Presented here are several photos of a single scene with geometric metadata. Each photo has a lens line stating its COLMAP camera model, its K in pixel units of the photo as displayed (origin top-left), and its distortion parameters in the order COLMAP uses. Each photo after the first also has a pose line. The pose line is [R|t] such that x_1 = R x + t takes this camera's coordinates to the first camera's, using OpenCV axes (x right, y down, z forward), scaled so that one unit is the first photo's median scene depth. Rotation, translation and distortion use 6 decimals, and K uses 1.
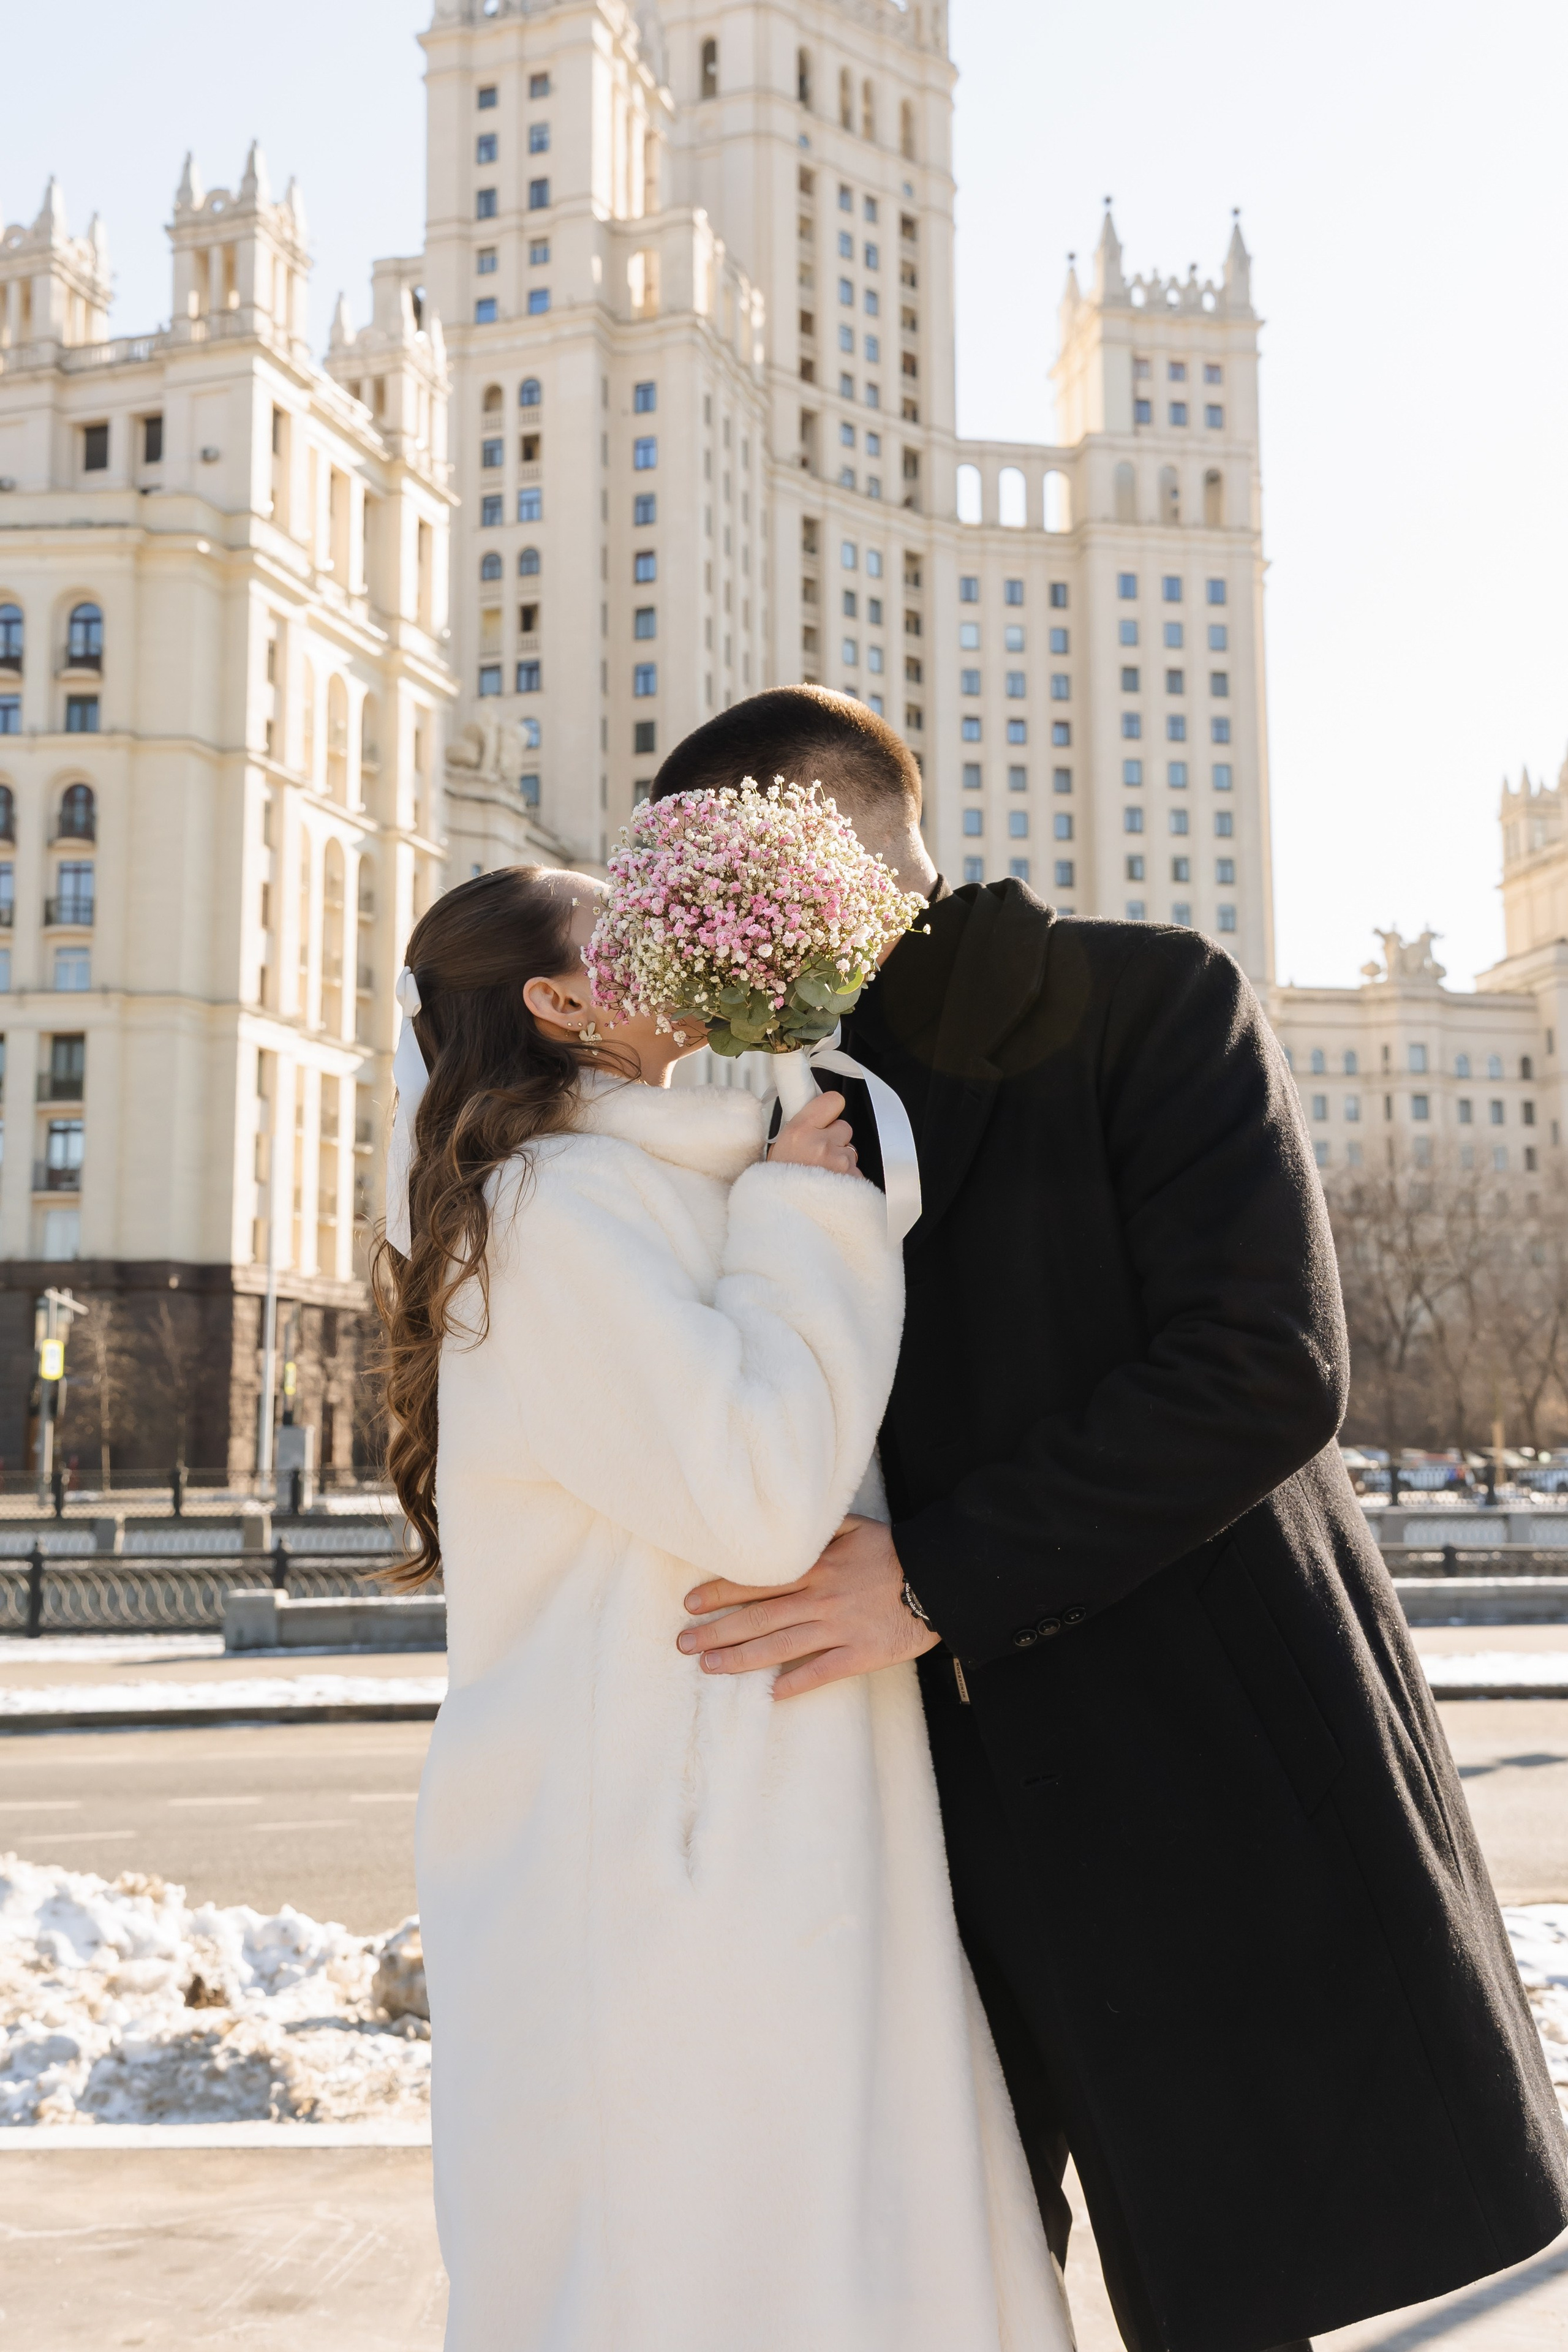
lens RADIAL K [[2293.8, 0, 758.4], [0, 2293.8, 1021.8], [0, 0, 1]] dist [0.065893, -0.005093]
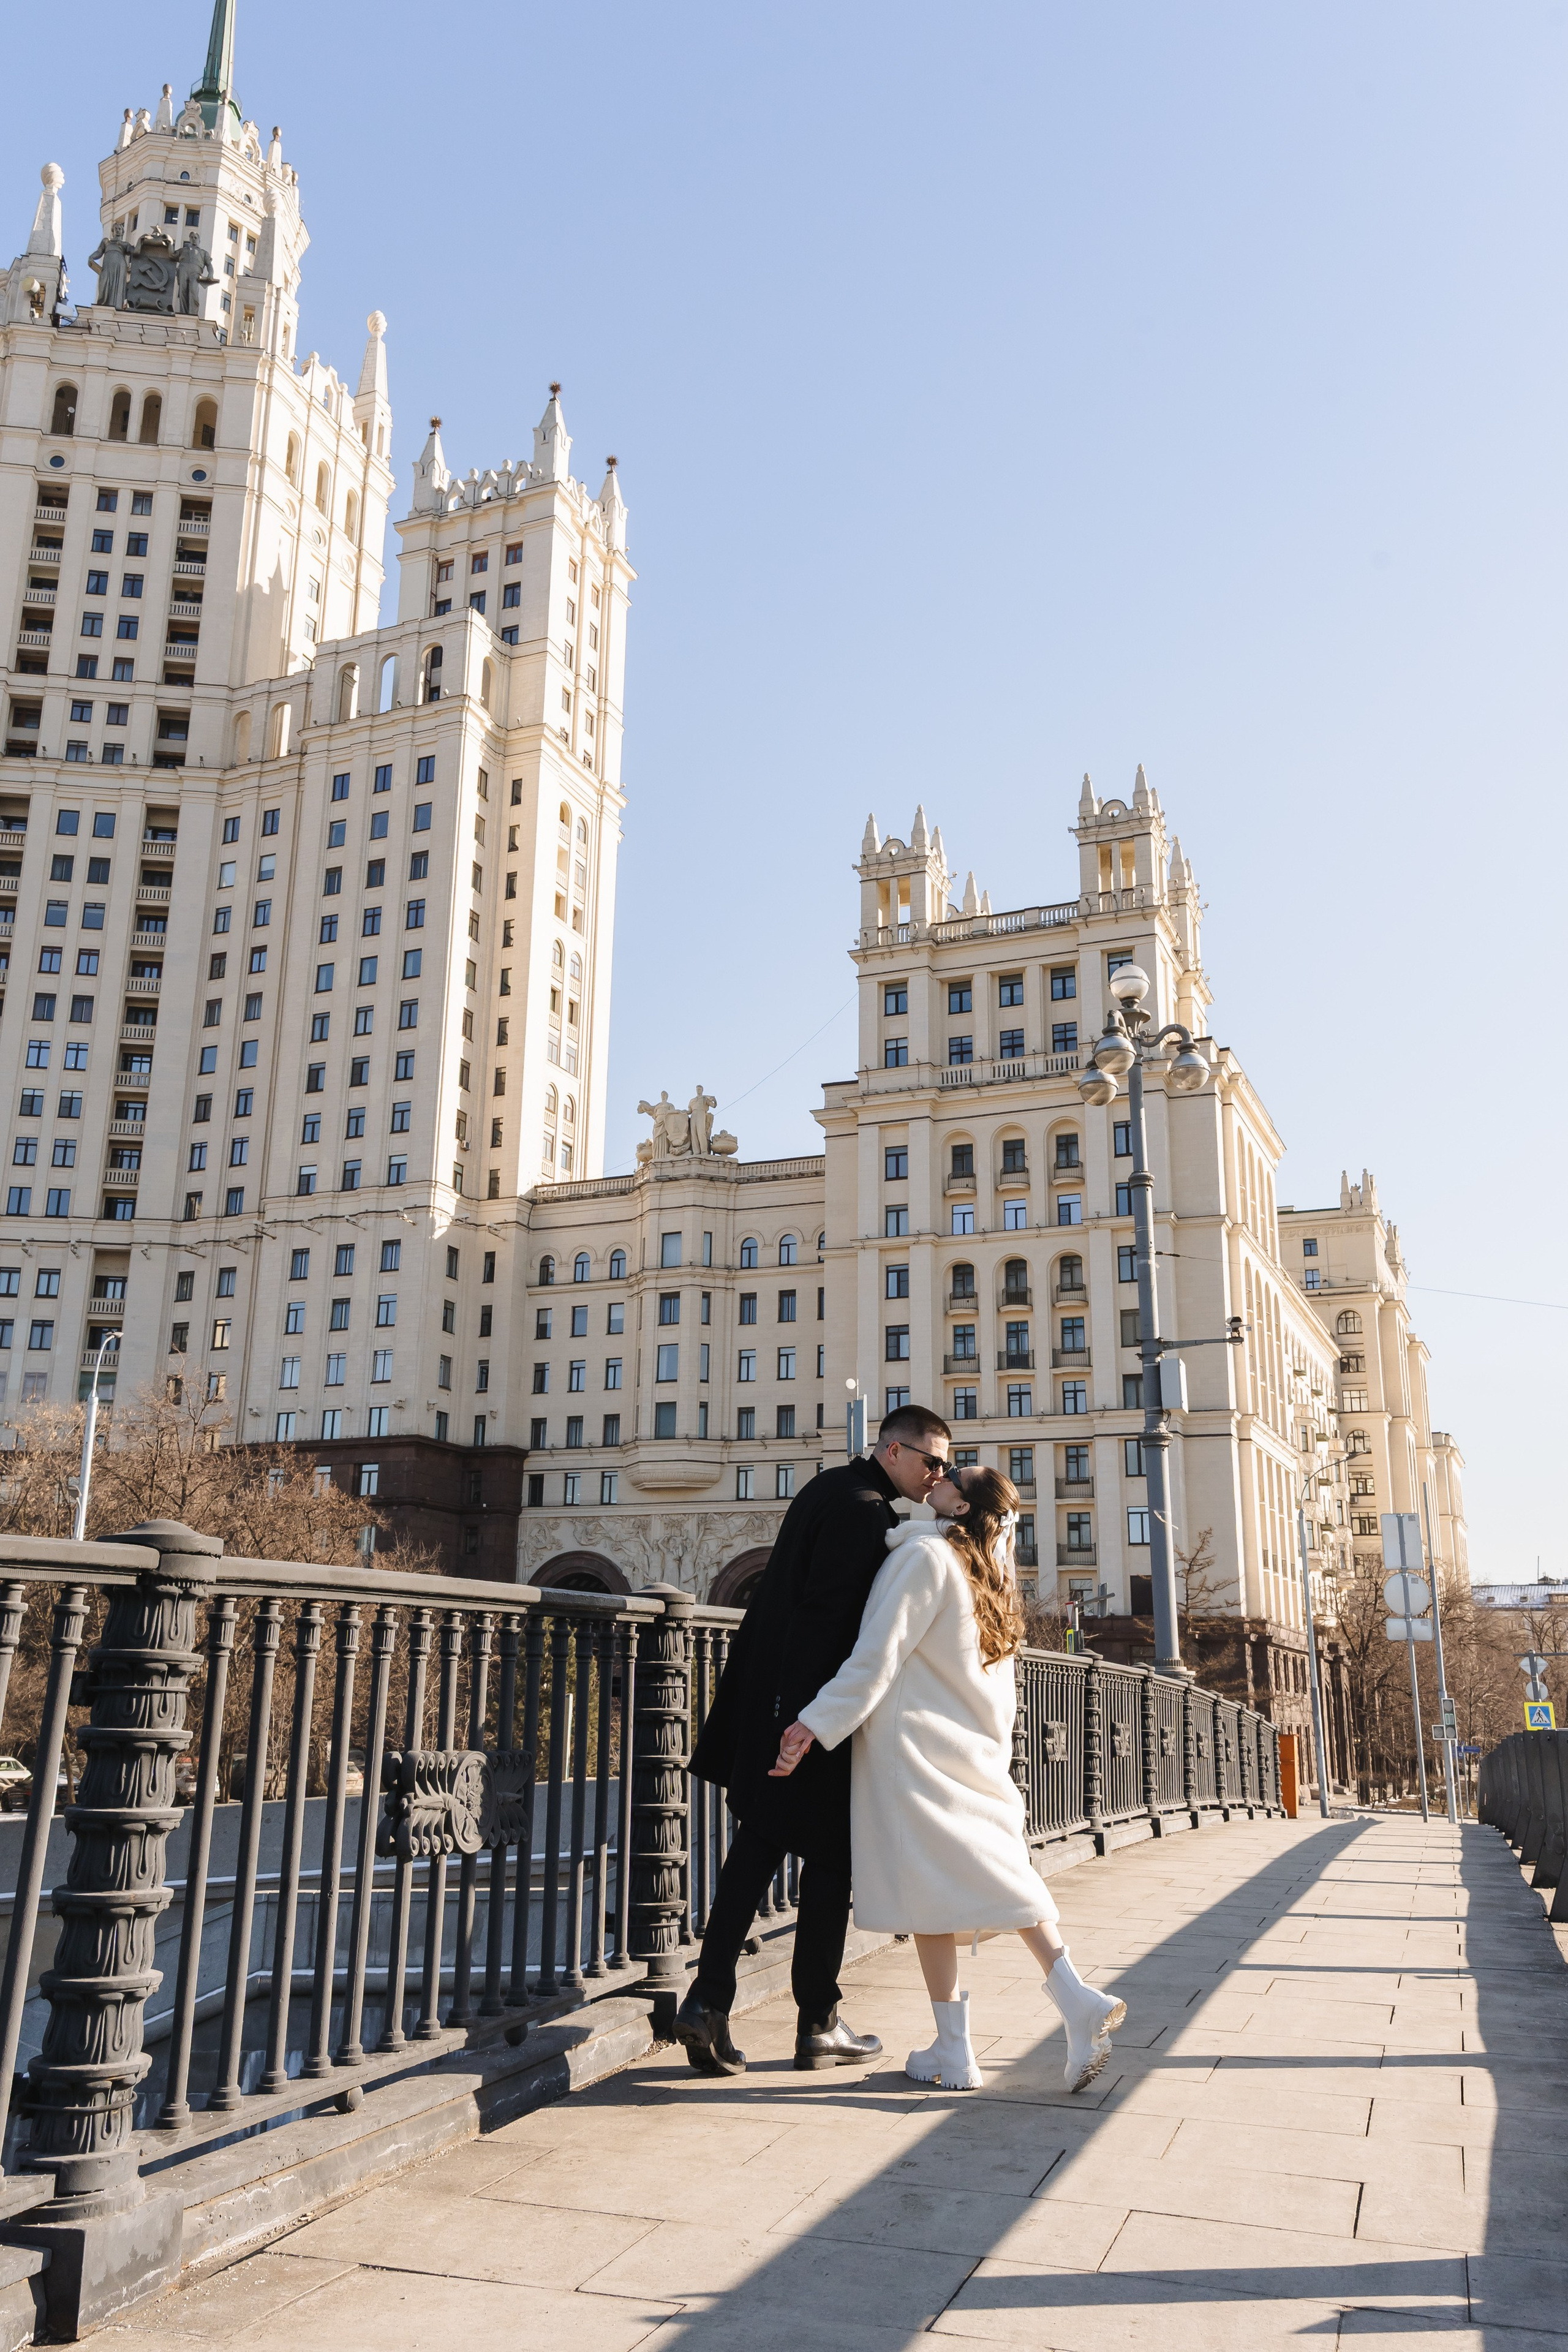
lens RADIAL K [[1702.7, 0, 812.2], [0, 1702.7, 1171.7], [0, 0, 1]] dist [0.035559, -0.000865]
pose [[0.847566, -0.140005, -0.511889, 0.714593], [0.084882, 0.987919, -0.129657, 0.079212], [0.523857, 0.066443, 0.849211, 0.561264]]
